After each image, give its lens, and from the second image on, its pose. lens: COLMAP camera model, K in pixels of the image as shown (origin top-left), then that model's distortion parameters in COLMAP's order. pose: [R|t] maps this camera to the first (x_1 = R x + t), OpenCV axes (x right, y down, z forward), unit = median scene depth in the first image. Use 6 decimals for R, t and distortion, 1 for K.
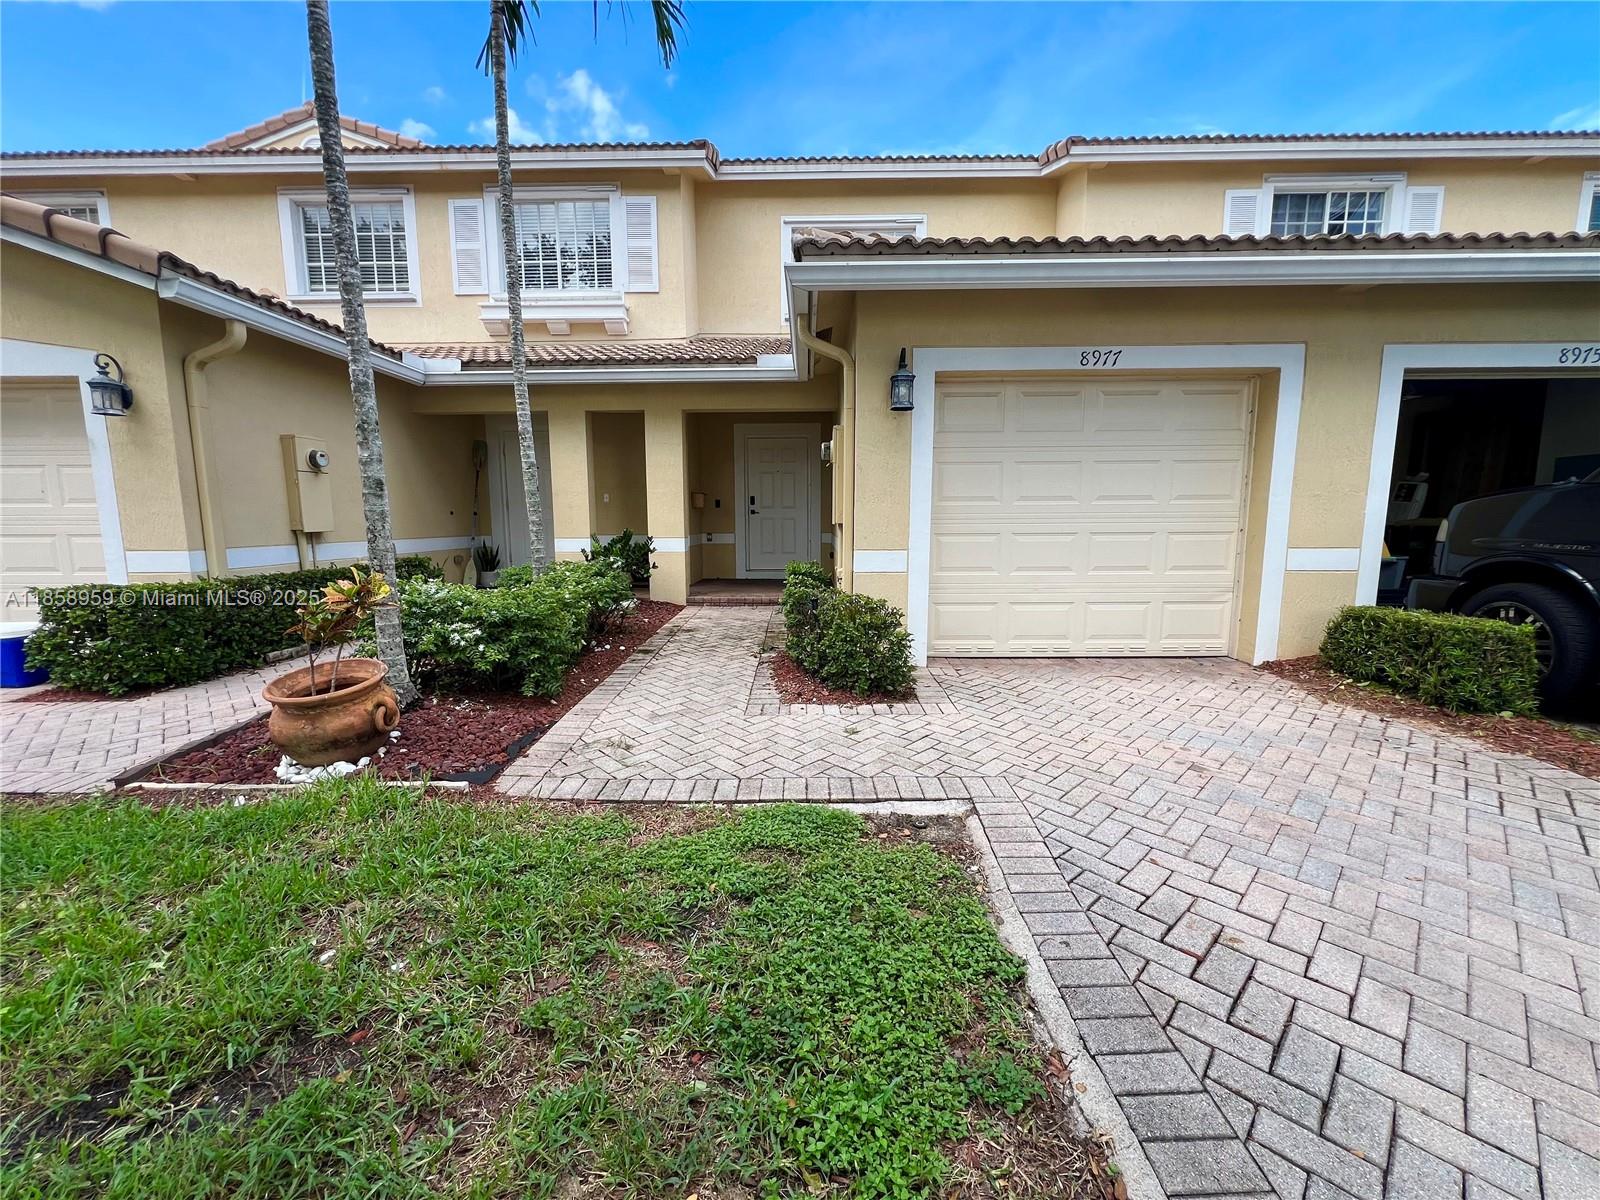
lens RADIAL K [[638.2, 0, 800.1], [0, 638.2, 594.7], [0, 0, 1]] dist [-0.001238, 0.000257]
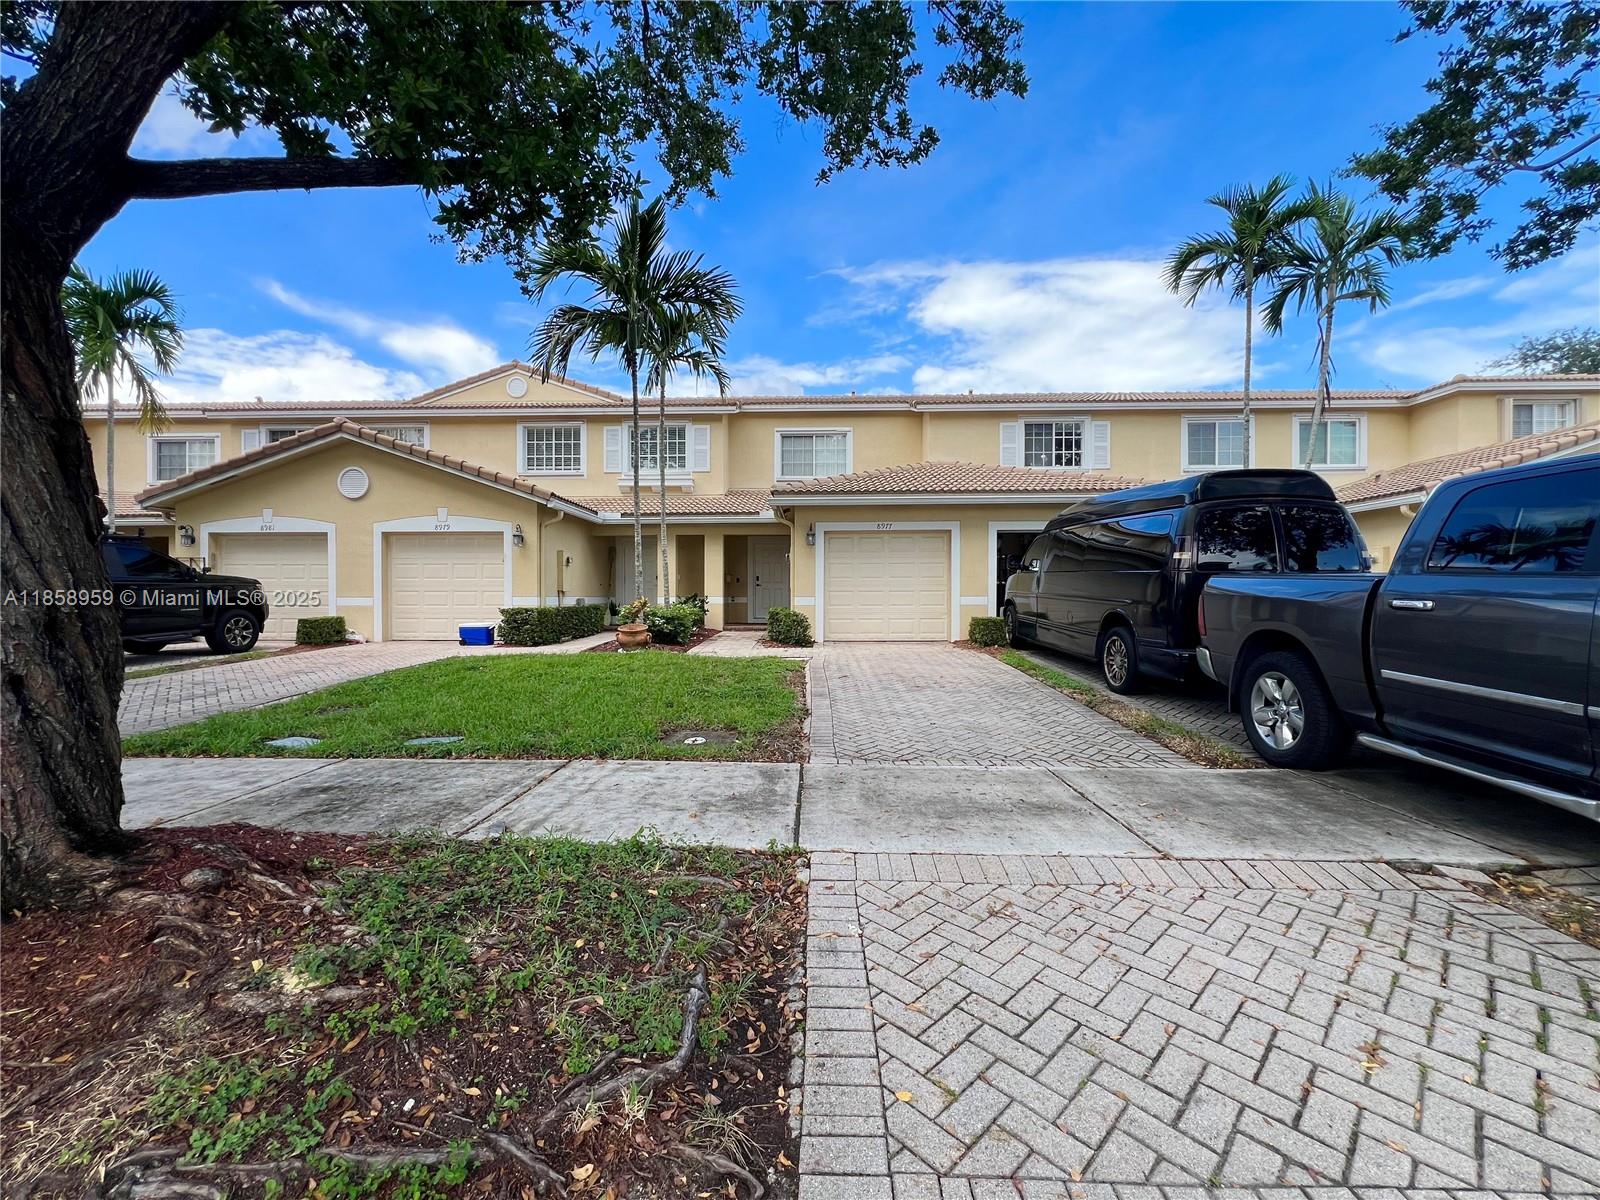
lens RADIAL K [[638.2, 0, 803.2], [0, 638.2, 597.2], [0, 0, 1]] dist [-0.001238, 0.000257]
pose [[0.999974, 0.002572, -0.006766, 0.131311], [-0.003343, 0.993175, -0.116583, 0.223251], [0.006420, 0.116603, 0.993158, -1.512755]]
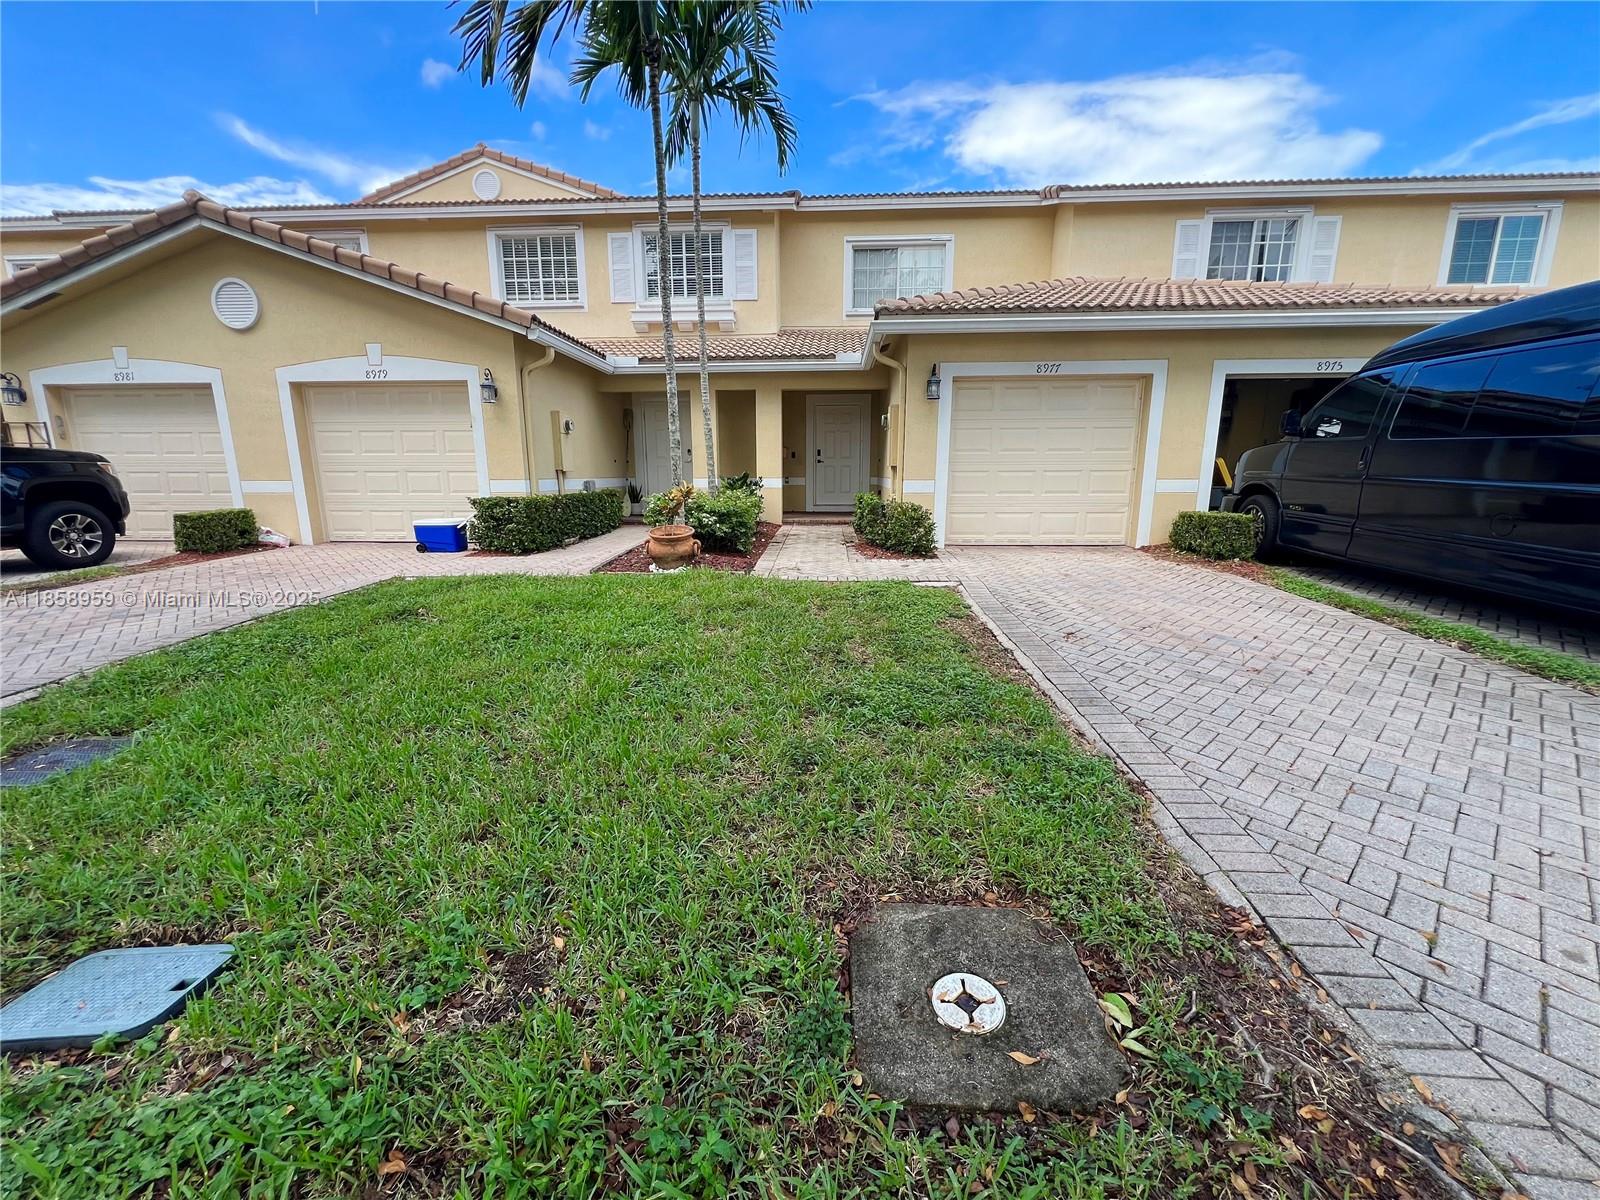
lens RADIAL K [[638.2, 0, 803.9], [0, 638.2, 597.4], [0, 0, 1]] dist [-0.001238, 0.000257]
pose [[0.999399, 0.008349, -0.033636, -0.121166], [-0.005921, 0.997411, 0.071661, 0.120666], [0.034147, -0.071419, 0.996862, -0.734025]]
